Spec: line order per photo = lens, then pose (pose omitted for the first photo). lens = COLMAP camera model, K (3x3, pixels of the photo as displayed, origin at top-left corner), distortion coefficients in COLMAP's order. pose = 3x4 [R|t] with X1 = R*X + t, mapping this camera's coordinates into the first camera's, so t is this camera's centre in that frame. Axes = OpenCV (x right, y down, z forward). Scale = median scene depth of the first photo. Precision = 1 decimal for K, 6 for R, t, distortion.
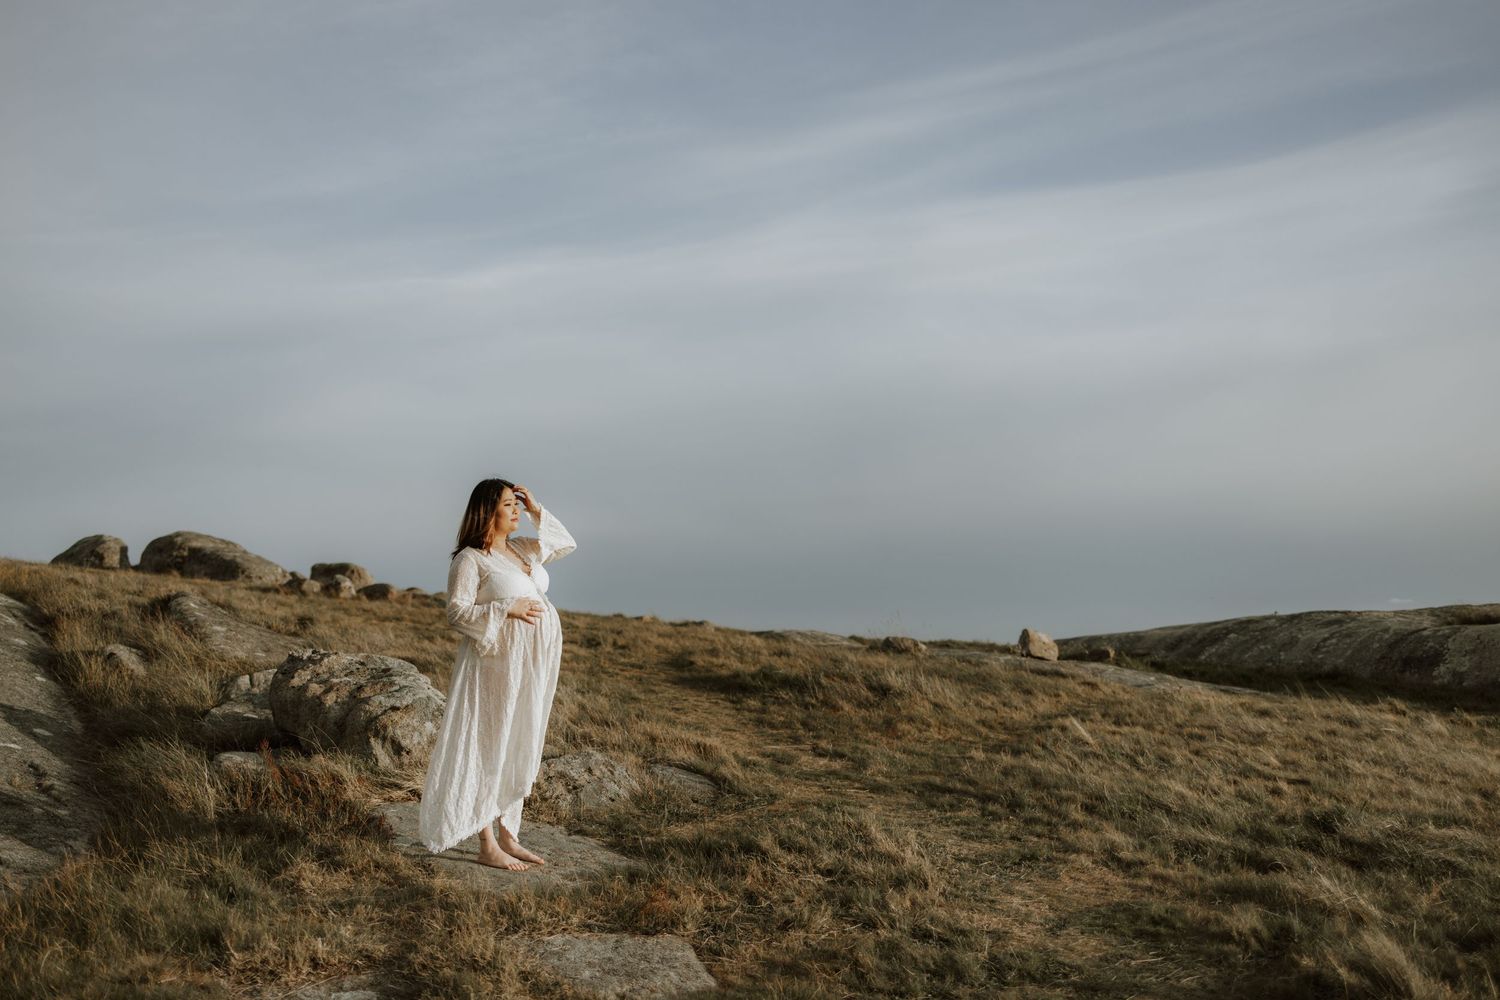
lens RADIAL K [[1557.0, 0, 815.3], [0, 1557.0, 496.2], [0, 0, 1]] dist [-0.018217, -0.007675]
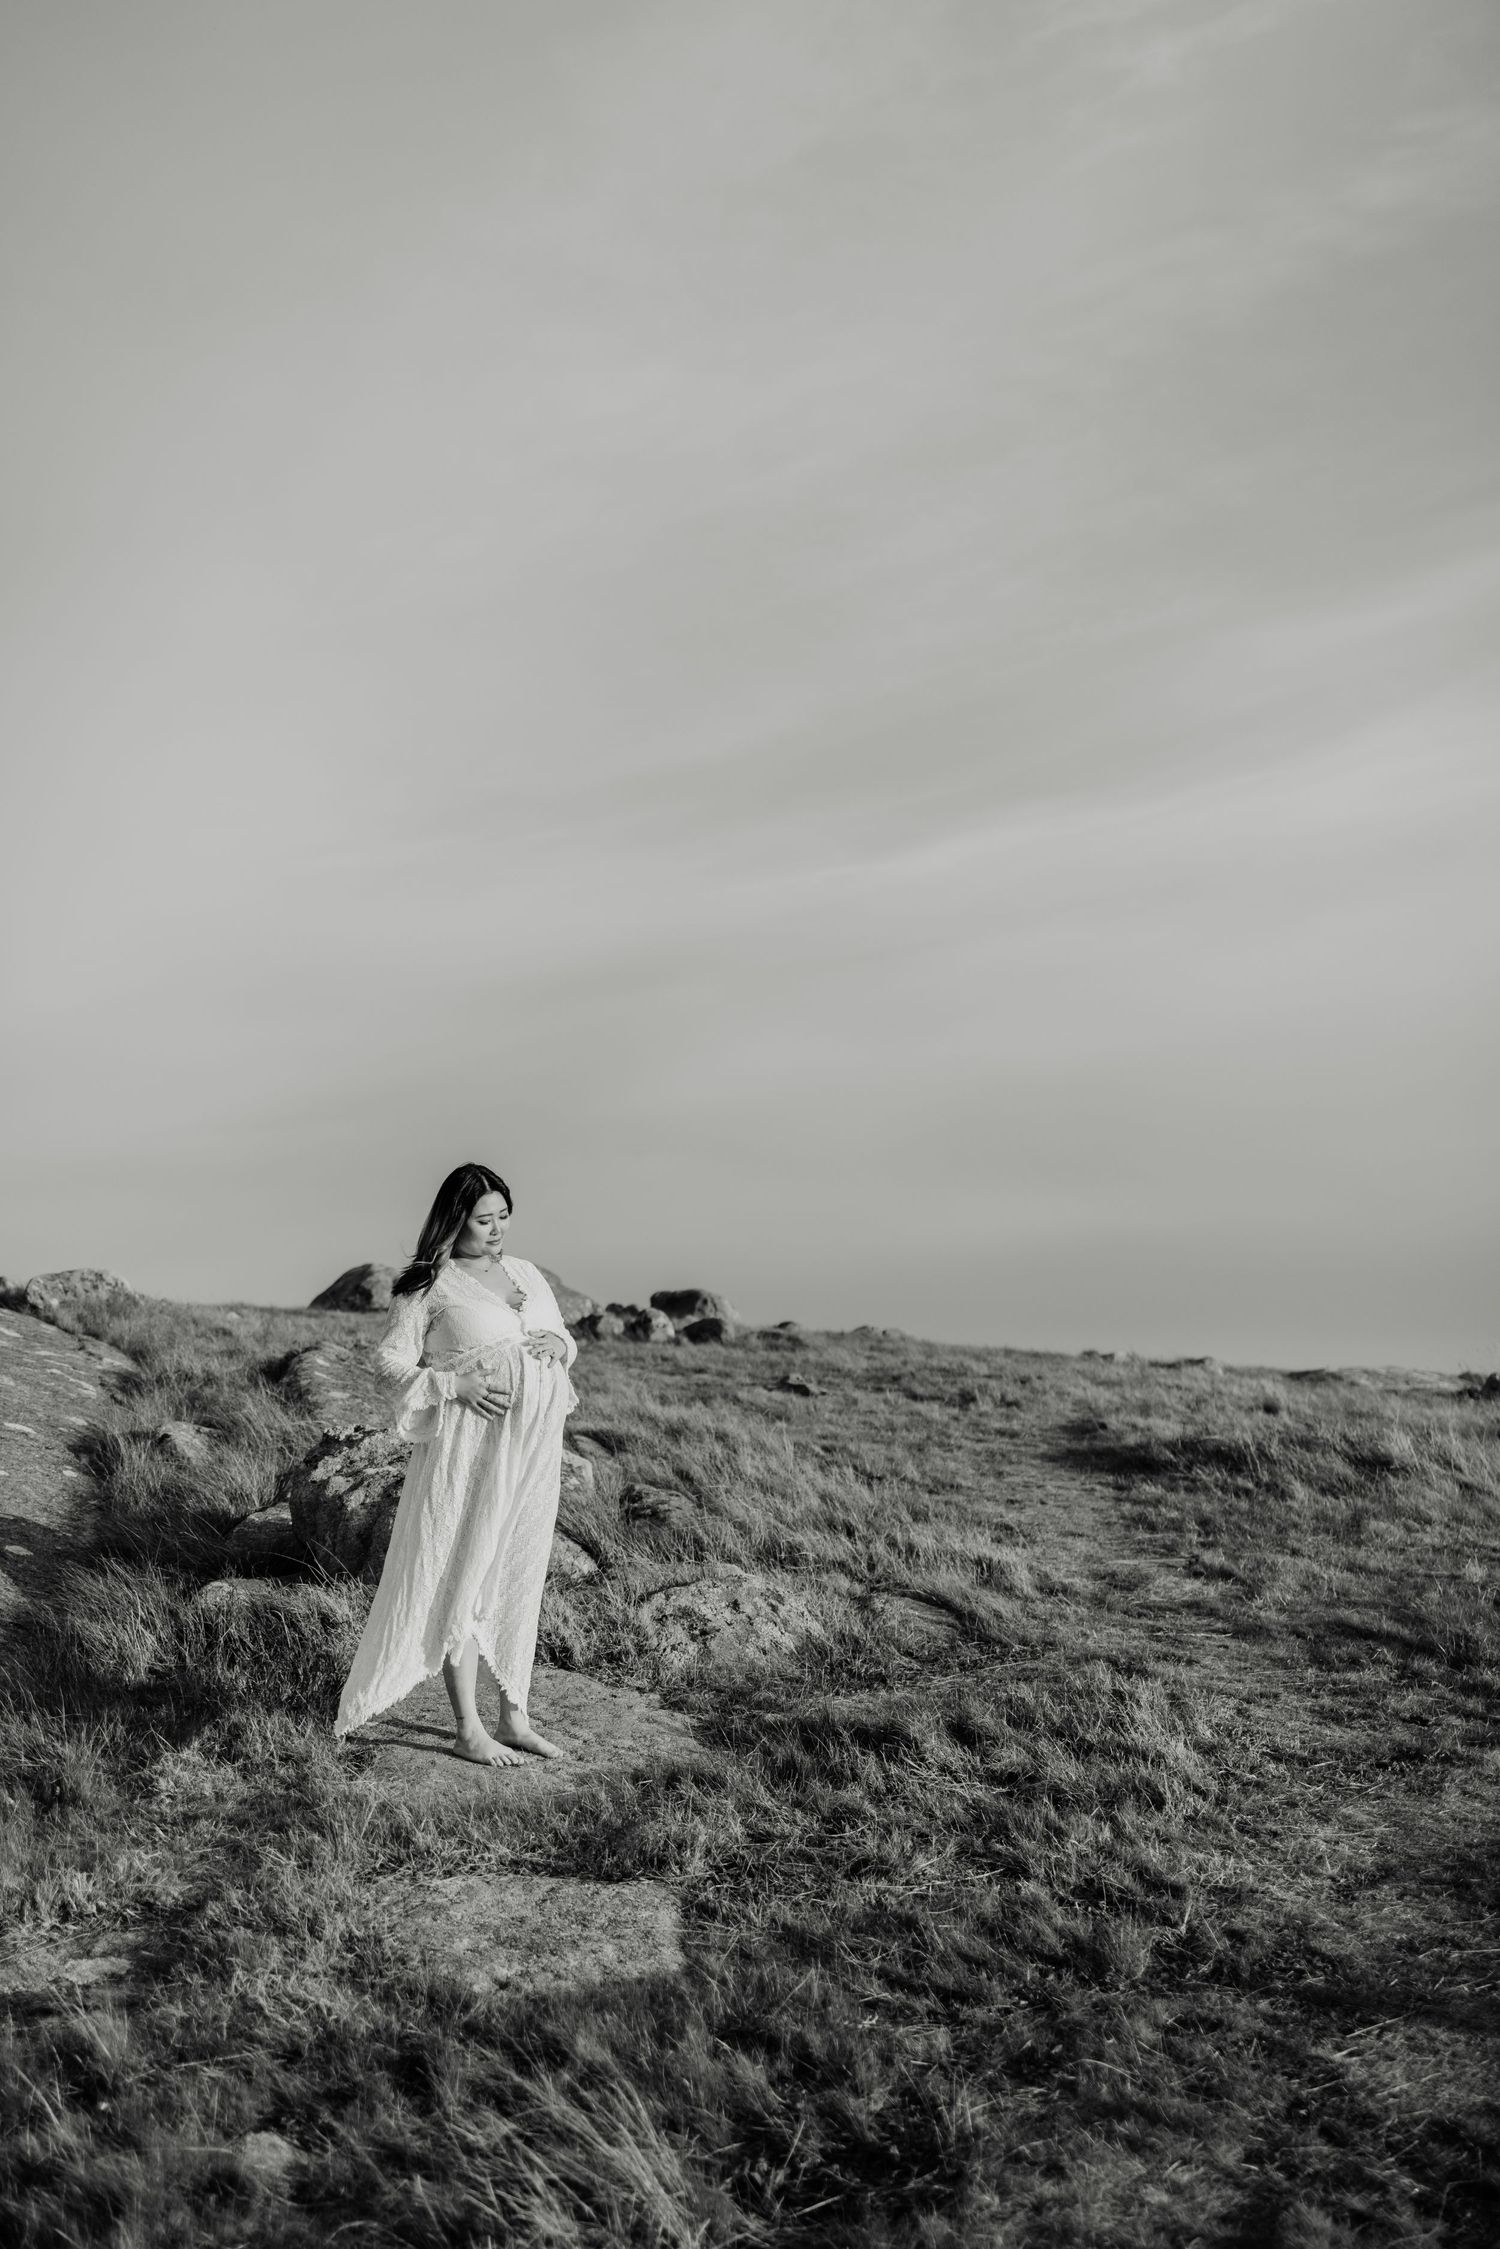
lens RADIAL K [[2334.4, 0, 840.2], [0, 2334.4, 1079.0], [0, 0, 1]] dist [-0.018217, -0.007675]
pose [[0.957796, -0.064495, -0.280119, 0.174924], [0.053326, 0.997455, -0.047321, 0.007810], [0.282458, 0.030386, 0.958798, 0.082780]]
